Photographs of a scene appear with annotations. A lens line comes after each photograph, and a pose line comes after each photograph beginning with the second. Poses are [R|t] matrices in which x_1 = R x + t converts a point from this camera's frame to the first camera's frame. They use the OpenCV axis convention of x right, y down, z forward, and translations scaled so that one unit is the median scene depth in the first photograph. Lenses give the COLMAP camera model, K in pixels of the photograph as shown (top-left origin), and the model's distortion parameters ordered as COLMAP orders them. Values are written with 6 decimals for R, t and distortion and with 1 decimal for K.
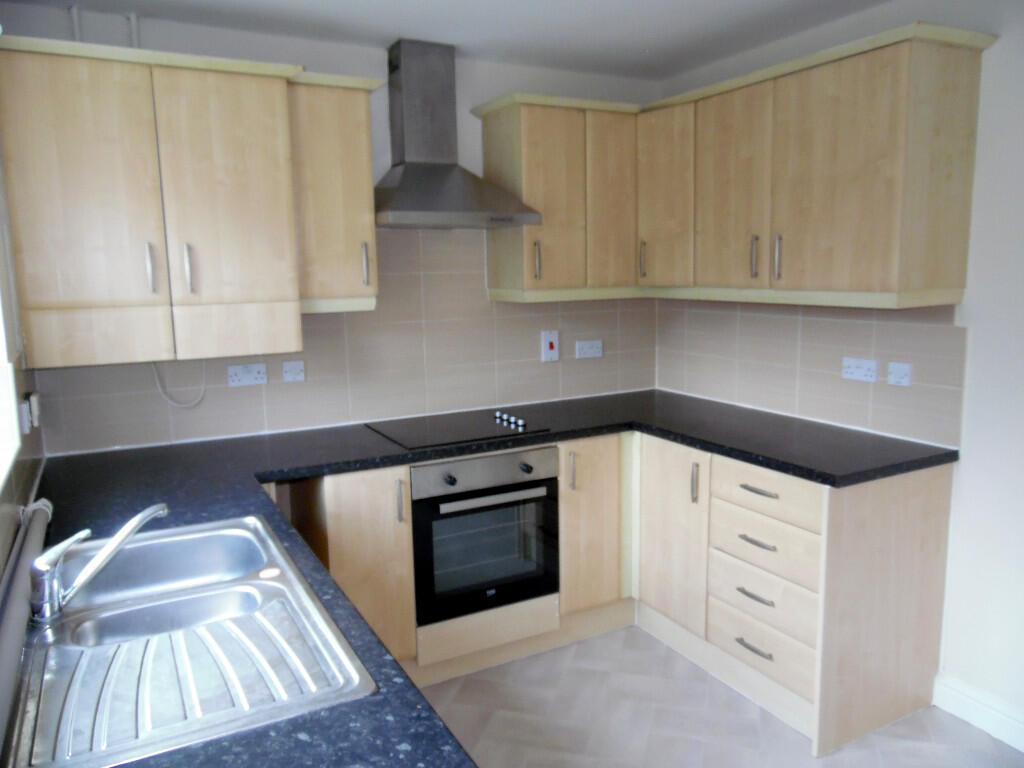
lens RADIAL K [[768.3, 0, 517.4], [0, 768.3, 380.7], [0, 0, 1]] dist [-0.036935, 0.067199]
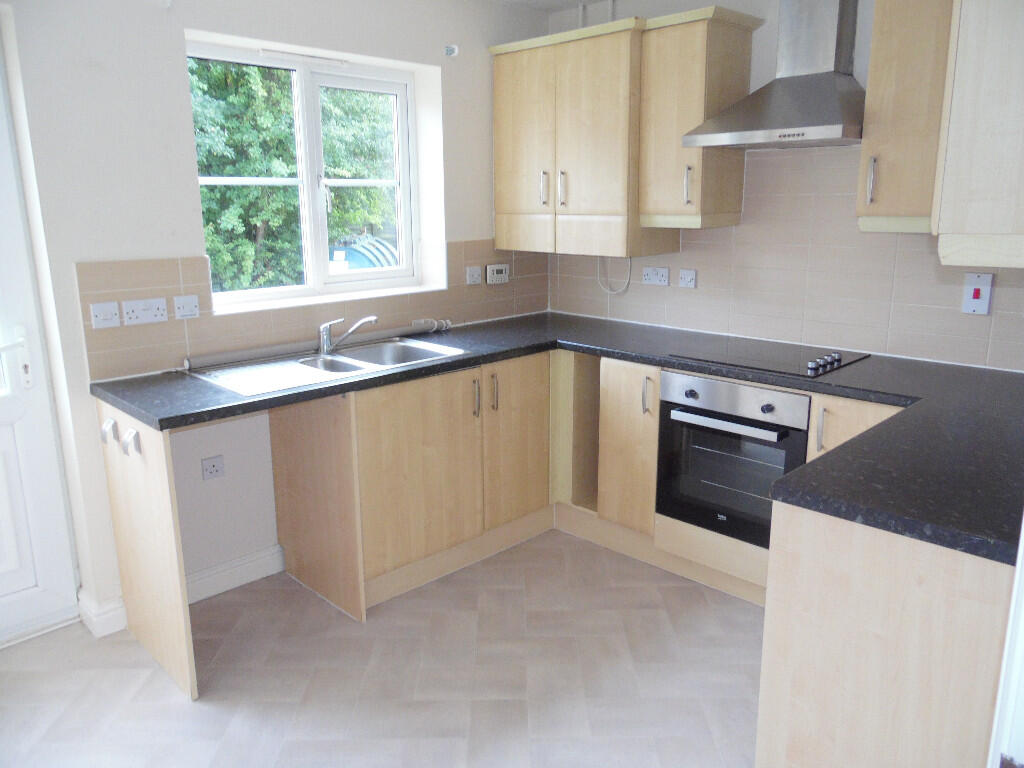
lens RADIAL K [[768.3, 0, 517.4], [0, 768.3, 380.7], [0, 0, 1]] dist [-0.036935, 0.067199]
pose [[0.290952, 0.234747, -0.927492, 0.848367], [-0.137081, 0.969658, 0.202418, -0.070830], [0.946866, 0.068247, 0.314303, 0.454320]]
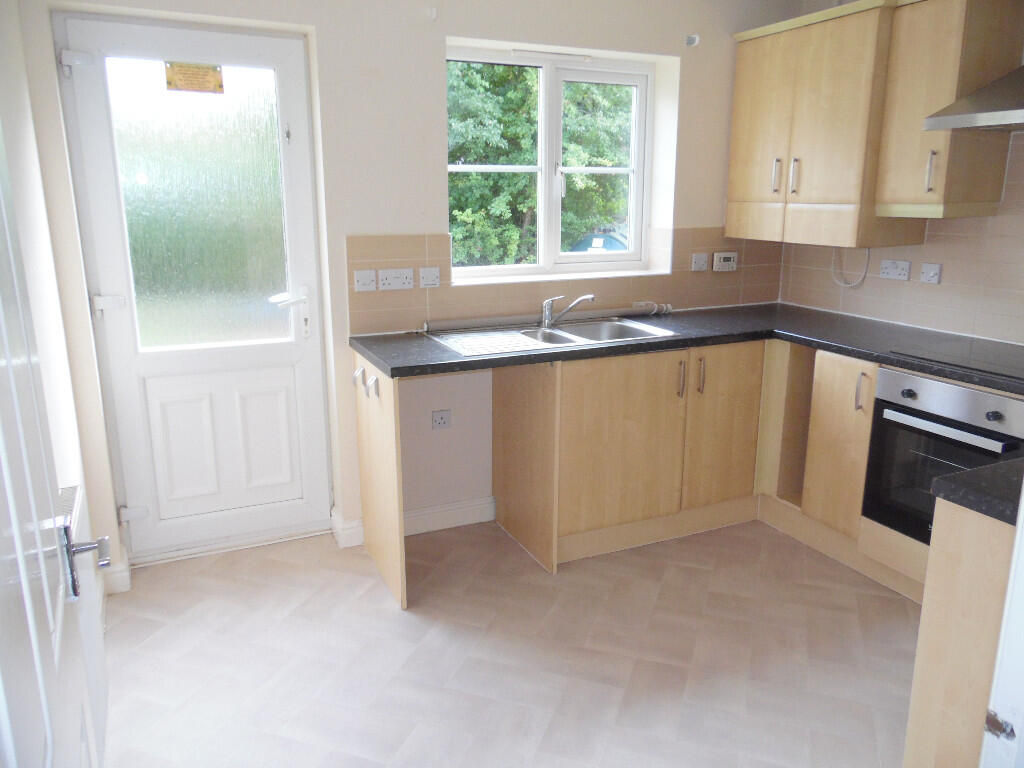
lens RADIAL K [[768.3, 0, 517.4], [0, 768.3, 380.7], [0, 0, 1]] dist [-0.036935, 0.067199]
pose [[-0.052857, 0.256130, -0.965196, 0.926564], [-0.142513, 0.954719, 0.261154, -0.075489], [0.988381, 0.151357, -0.013962, 0.524847]]
